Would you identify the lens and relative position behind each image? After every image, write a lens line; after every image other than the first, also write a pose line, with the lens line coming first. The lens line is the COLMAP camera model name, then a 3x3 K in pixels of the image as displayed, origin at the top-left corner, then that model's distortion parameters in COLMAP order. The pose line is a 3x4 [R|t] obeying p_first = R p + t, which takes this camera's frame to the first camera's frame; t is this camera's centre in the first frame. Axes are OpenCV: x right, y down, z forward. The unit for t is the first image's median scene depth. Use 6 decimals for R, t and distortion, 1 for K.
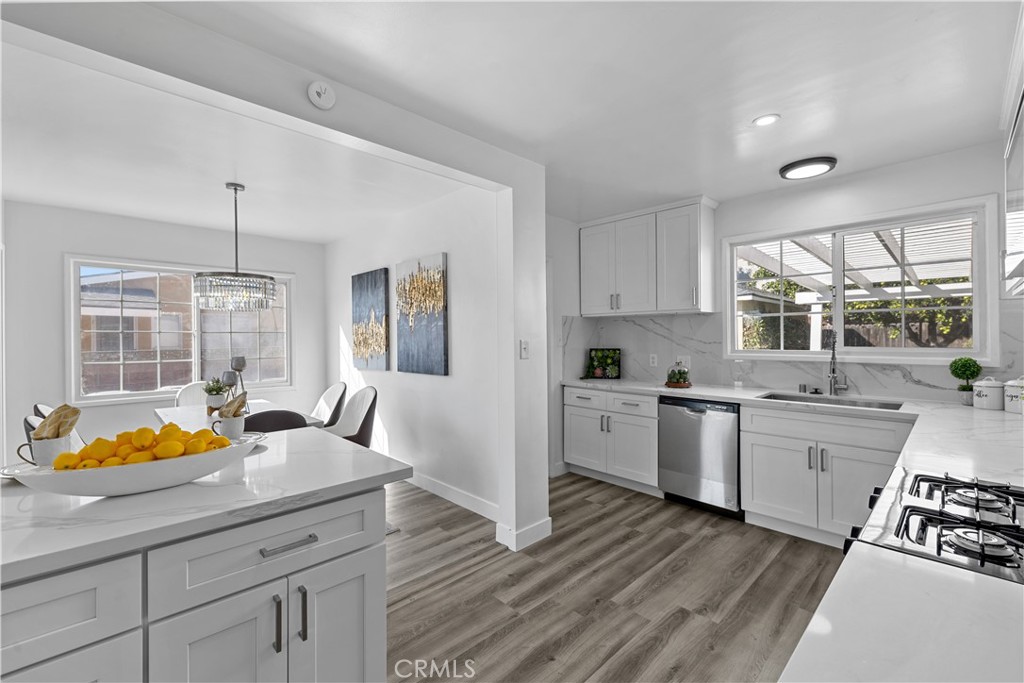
lens RADIAL K [[436.3, 0, 515.6], [0, 436.3, 338.0], [0, 0, 1]] dist [0.001571, 0.000814]
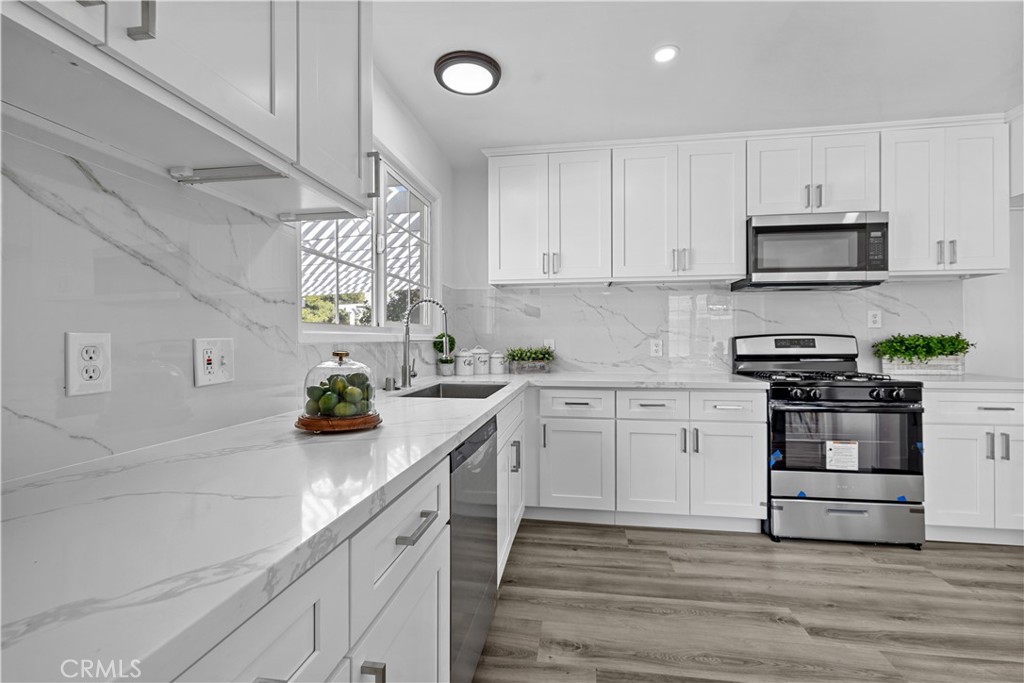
lens RADIAL K [[436.3, 0, 510.8], [0, 436.3, 335.3], [0, 0, 1]] dist [0.001571, 0.000814]
pose [[-0.592851, 0.018392, 0.805102, 0.039452], [0.010081, 0.999830, -0.015418, 0.059629], [-0.805249, -0.001024, -0.592936, 1.318685]]
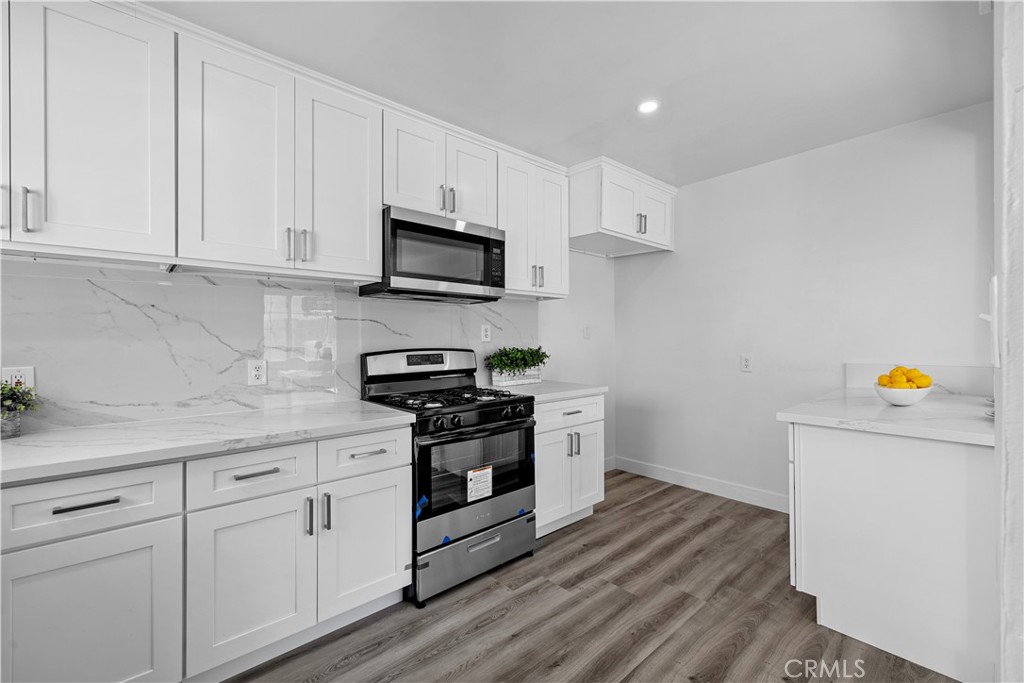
lens RADIAL K [[436.3, 0, 509.0], [0, 436.3, 337.0], [0, 0, 1]] dist [0.001571, 0.000814]
pose [[-0.998373, 0.013101, 0.055498, 0.229185], [0.013158, 0.999913, 0.000667, 0.026136], [-0.055484, 0.001397, -0.998459, 1.098782]]
